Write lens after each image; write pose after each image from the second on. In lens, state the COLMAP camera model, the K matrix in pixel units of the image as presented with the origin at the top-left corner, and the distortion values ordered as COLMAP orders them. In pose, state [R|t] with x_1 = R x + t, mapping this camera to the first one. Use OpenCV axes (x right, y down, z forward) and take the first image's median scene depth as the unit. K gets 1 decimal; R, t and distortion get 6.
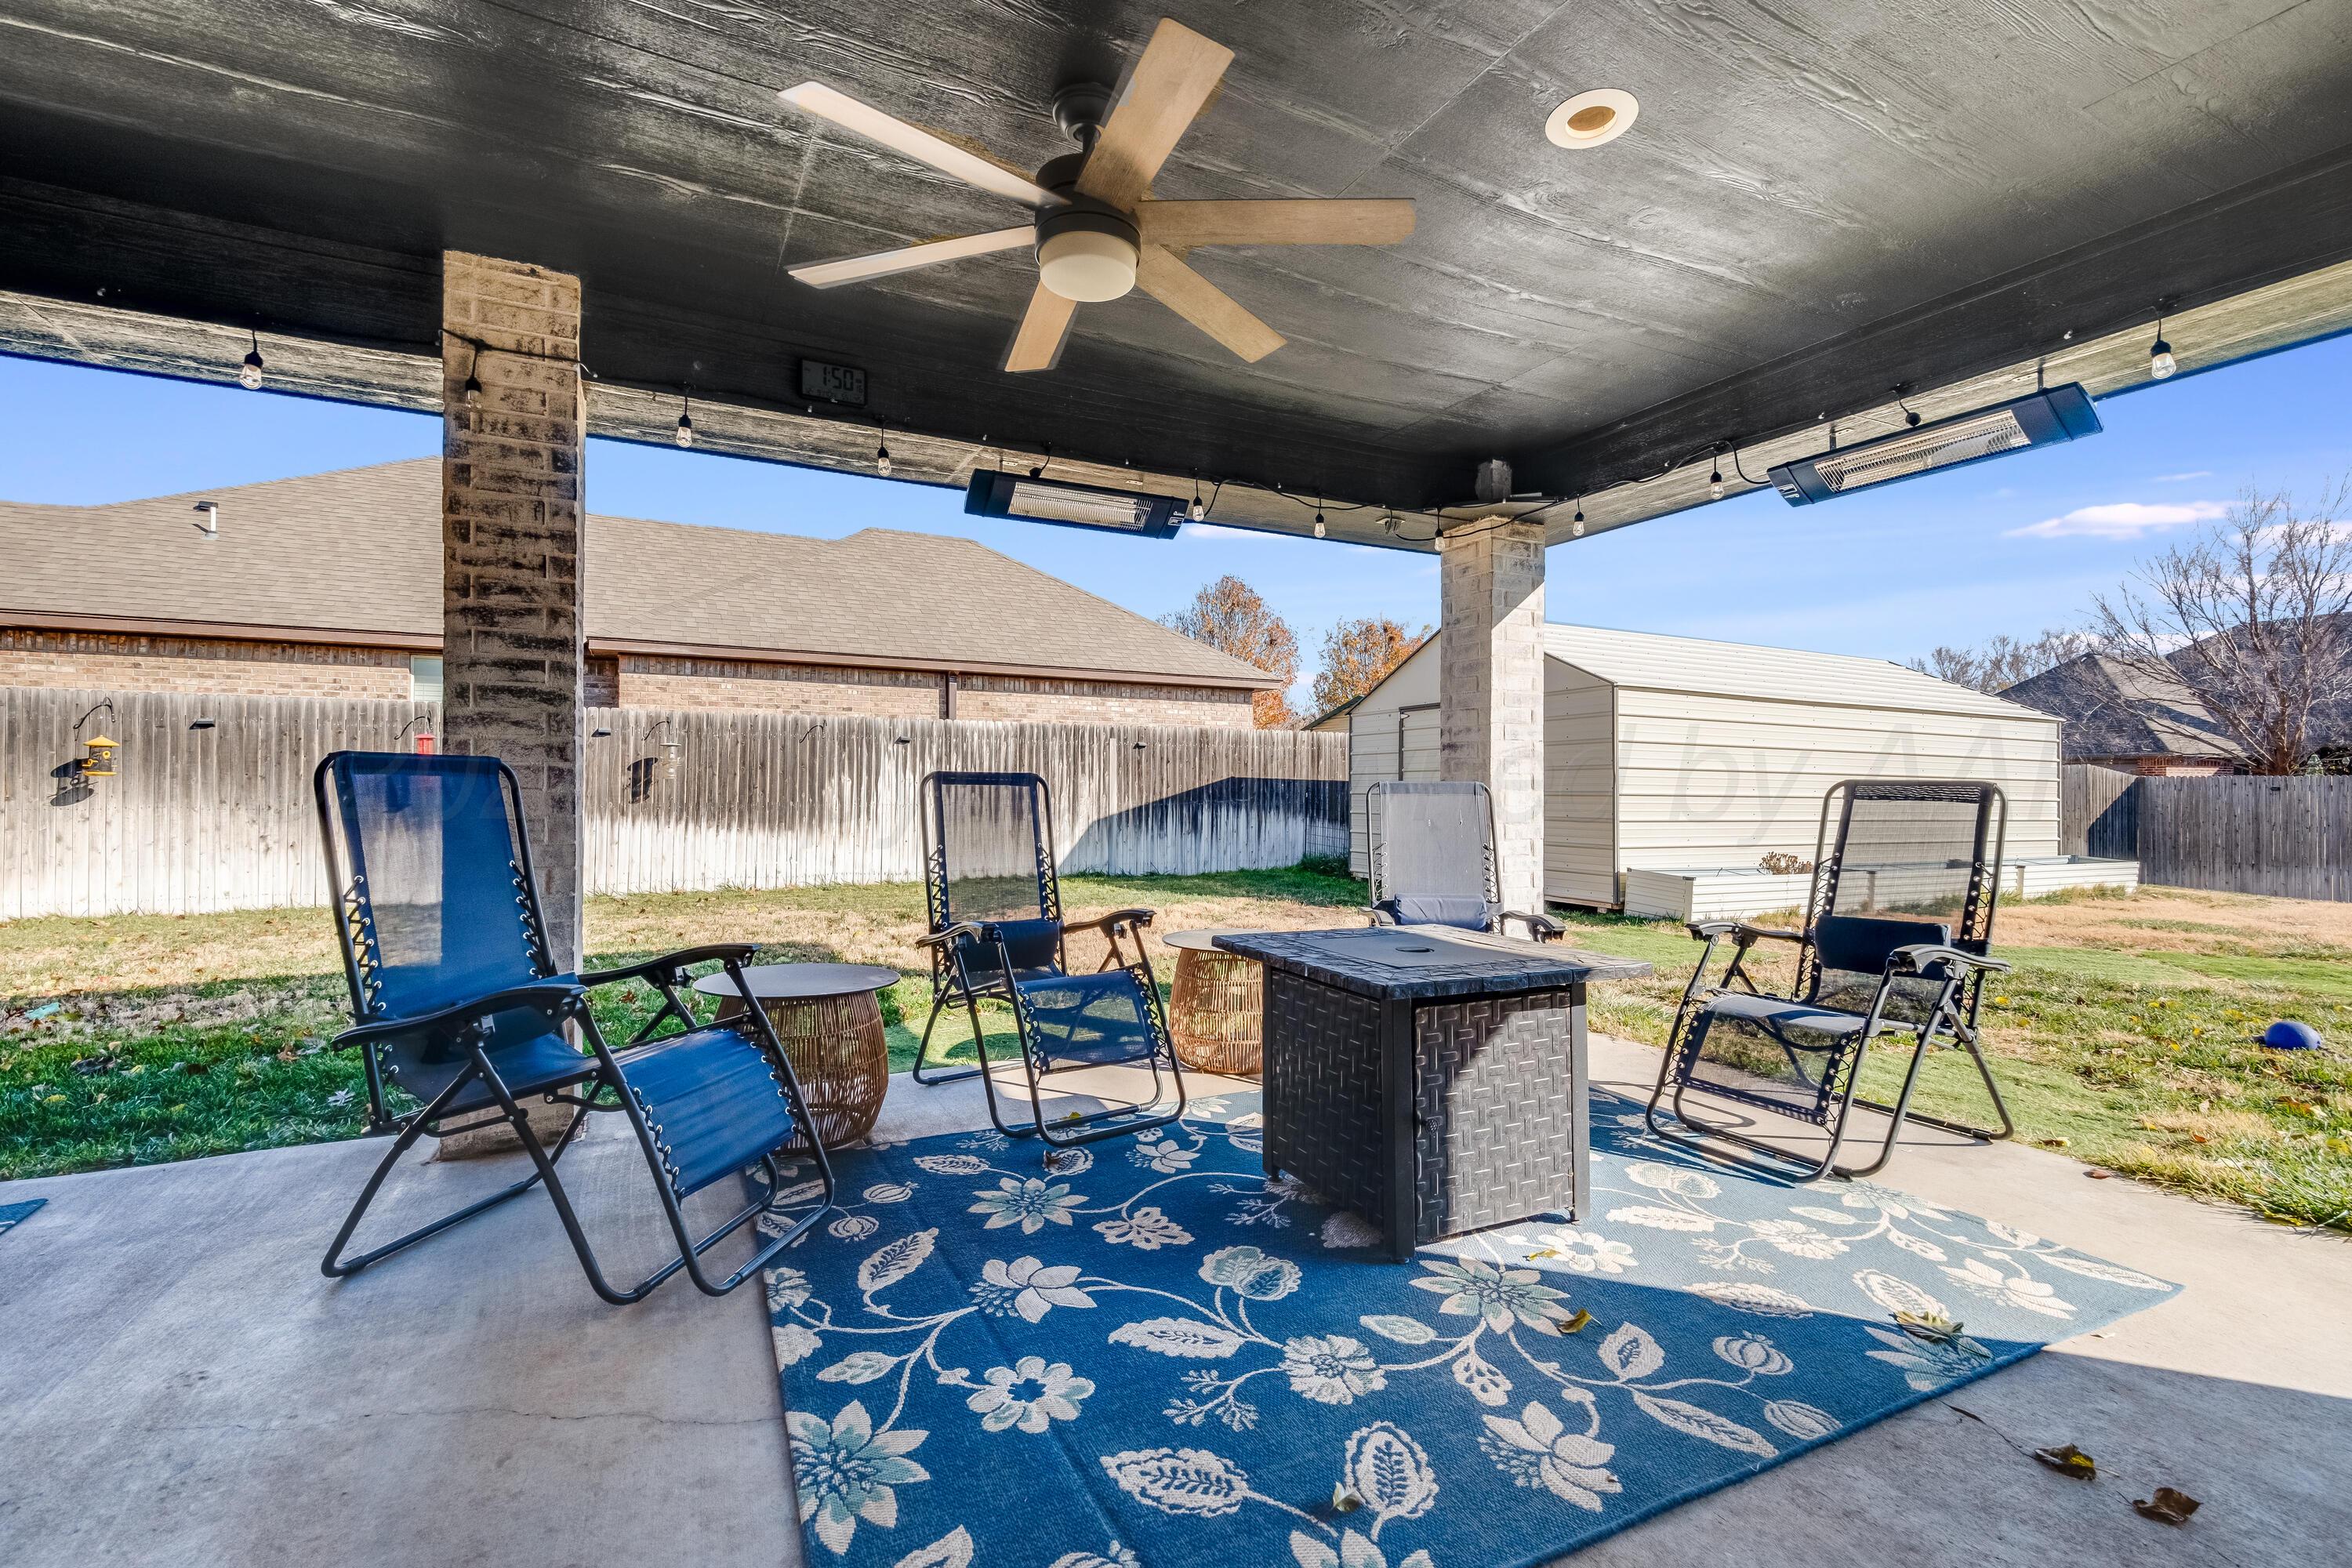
lens RADIAL K [[1003.8, 0, 1173.7], [0, 1003.8, 781.4], [0, 0, 1]] dist [0.006073, -0.003435]
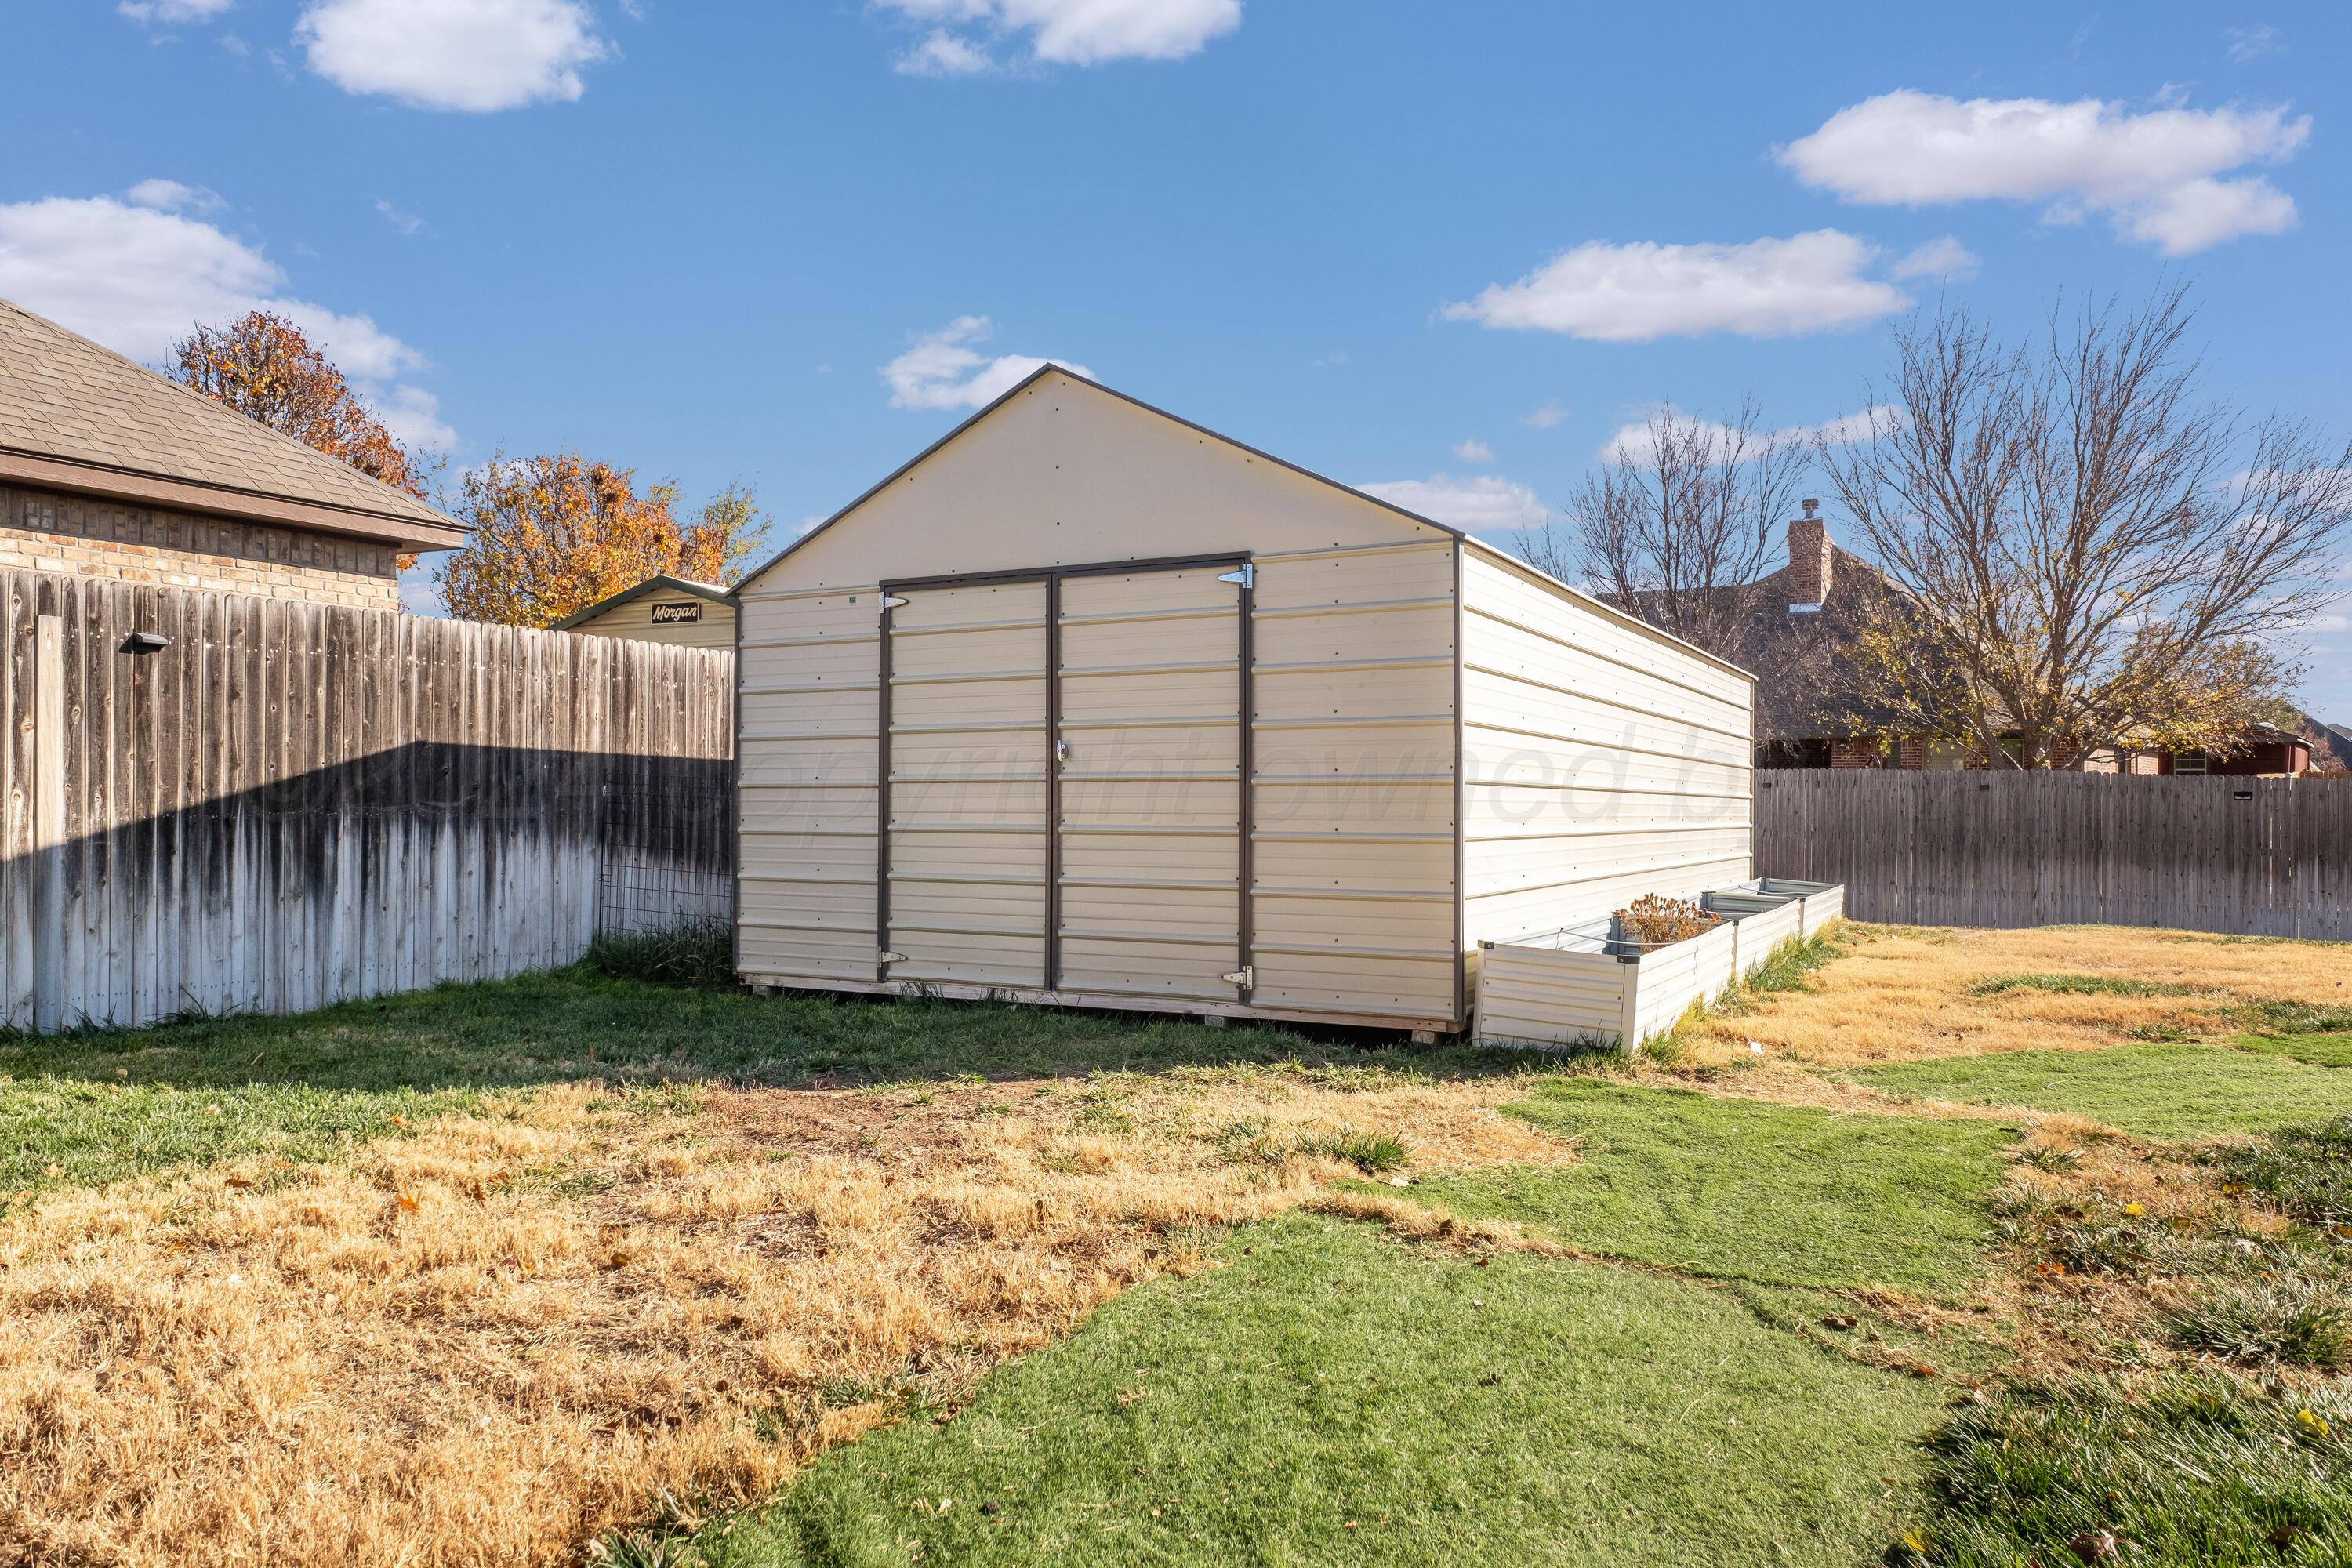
lens RADIAL K [[1616.4, 0, 1170.0], [0, 1616.4, 794.8], [0, 0, 1]] dist [-0.000938, -0.001048]
pose [[0.815740, -0.000994, 0.578418, -0.257836], [-0.002821, 0.999980, 0.005697, 0.043830], [-0.578411, -0.006279, 0.815721, 1.368992]]
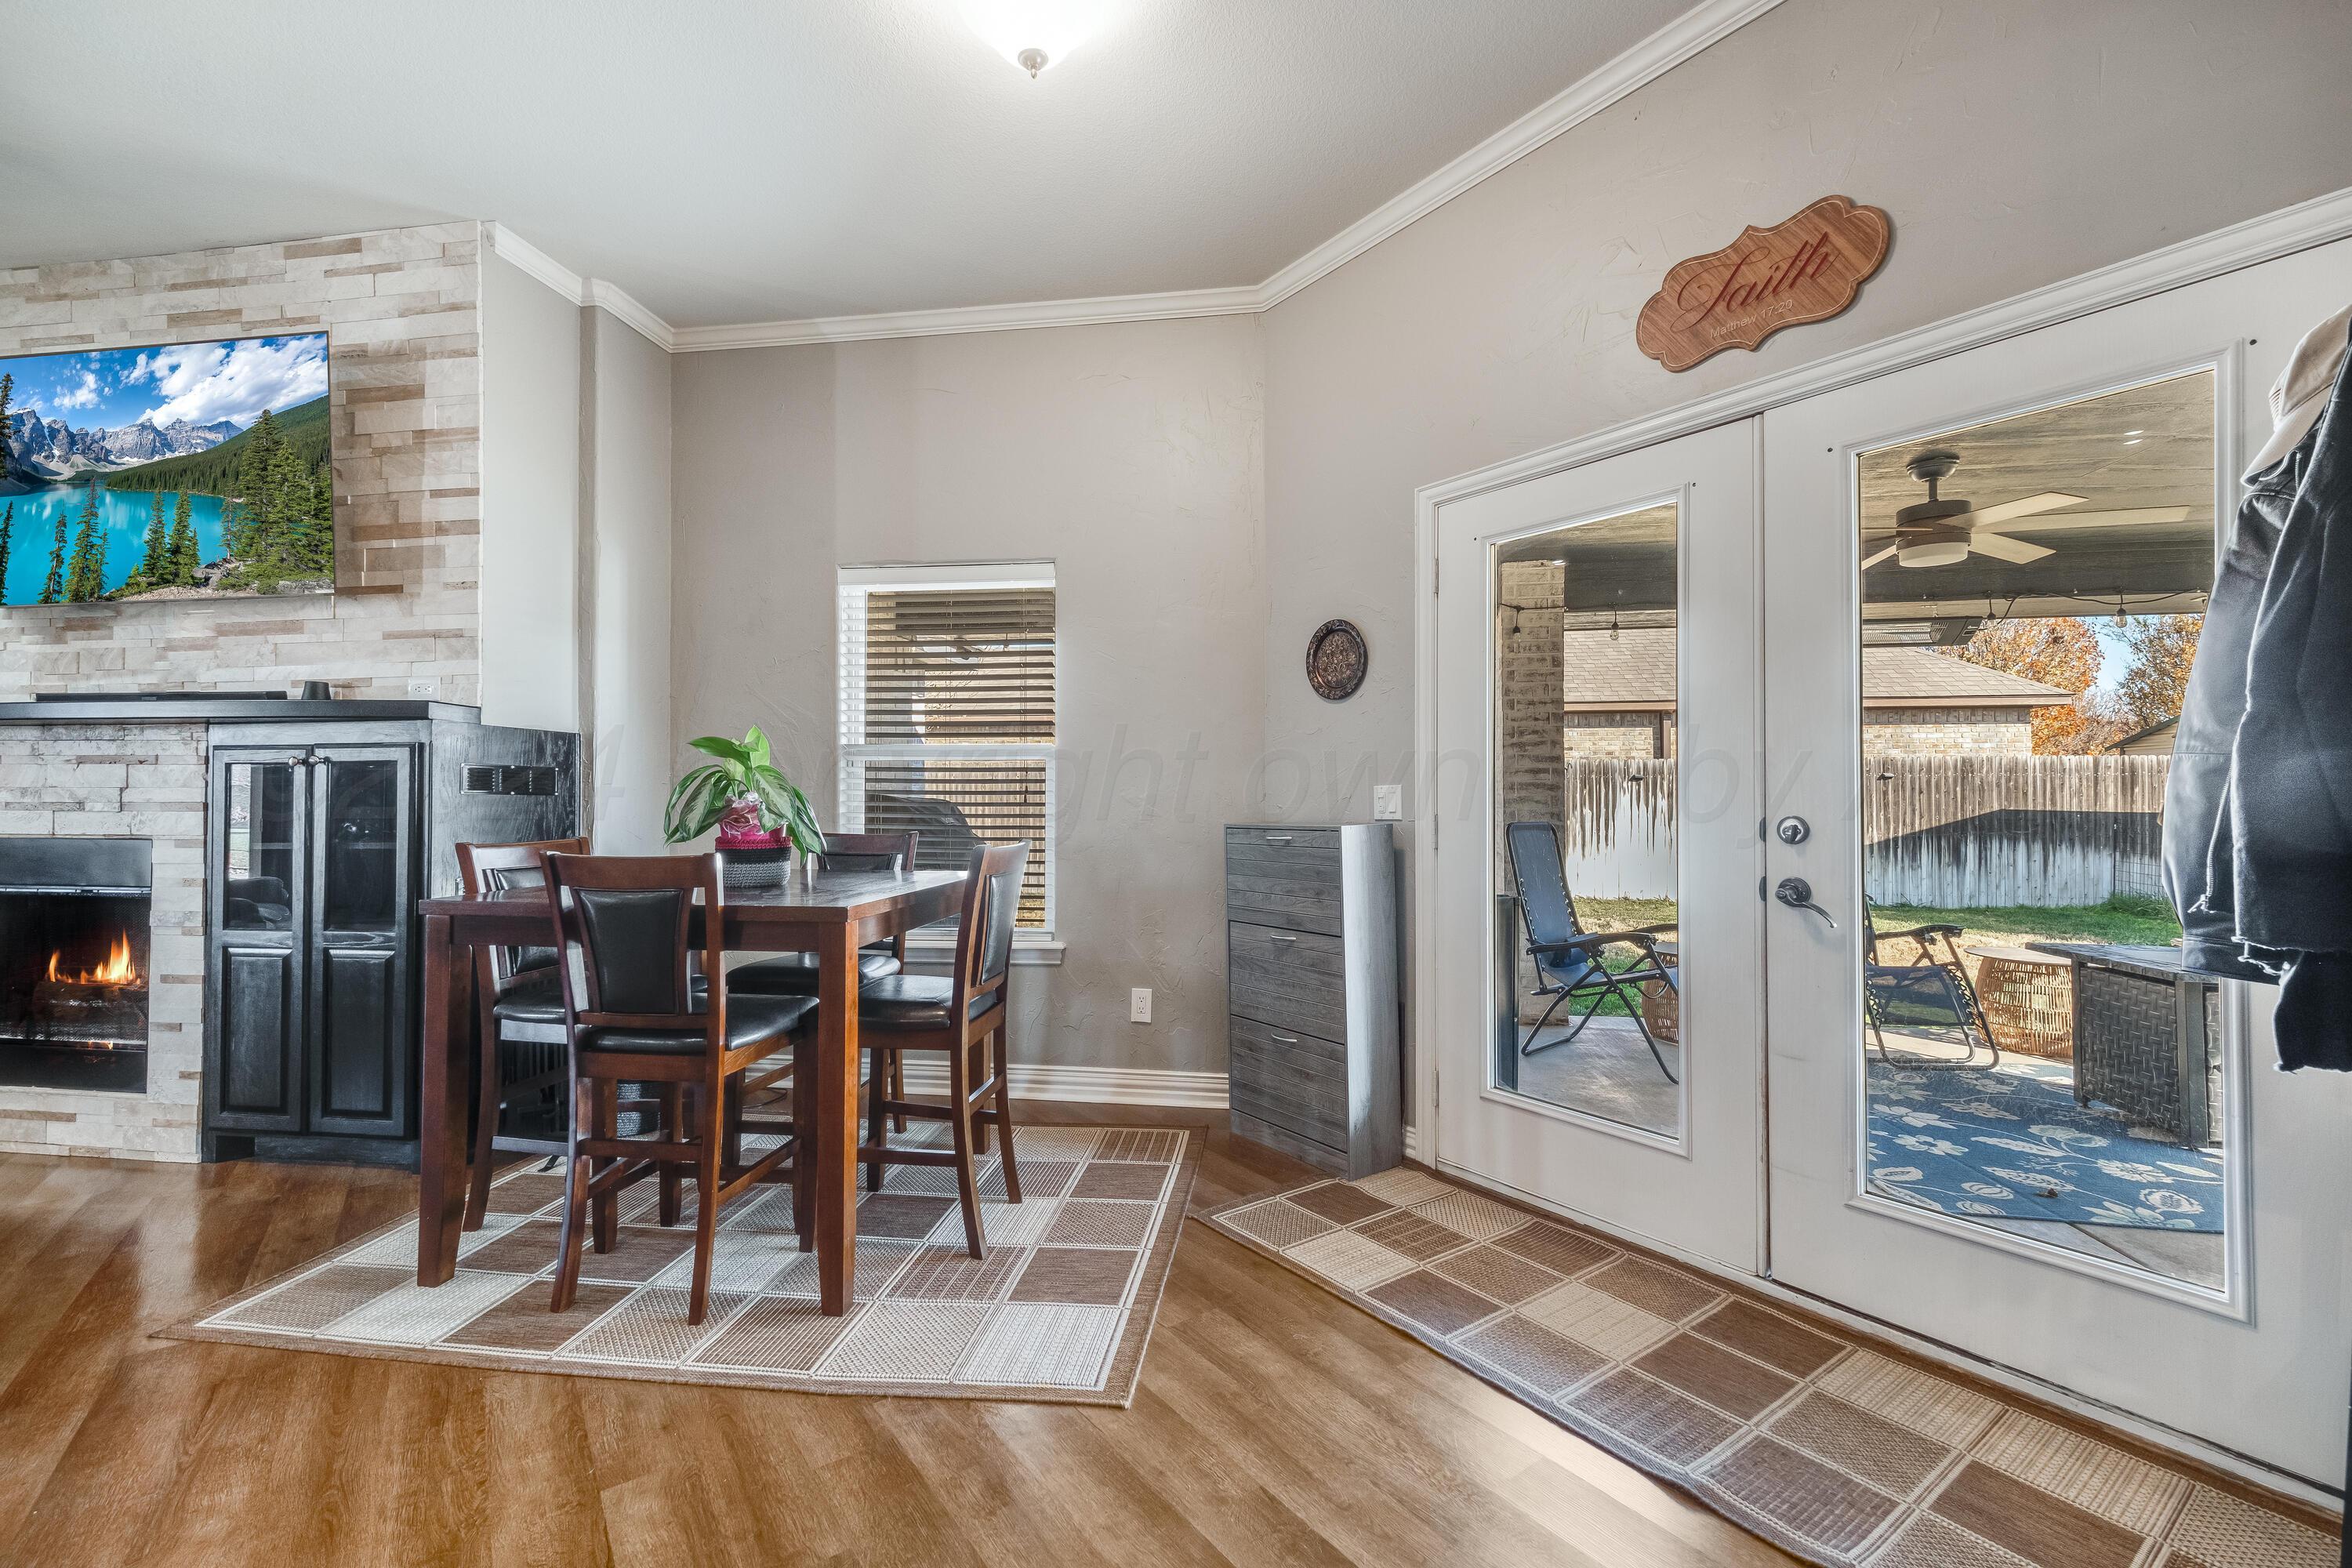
lens RADIAL K [[989.5, 0, 1142.3], [0, 989.5, 786.3], [0, 0, 1]] dist [0.000865, -0.003070]
pose [[0.797322, -0.013470, -0.603404, -0.115205], [0.005945, 0.999878, -0.014465, -0.063626], [0.603525, 0.007946, 0.797304, -0.938797]]
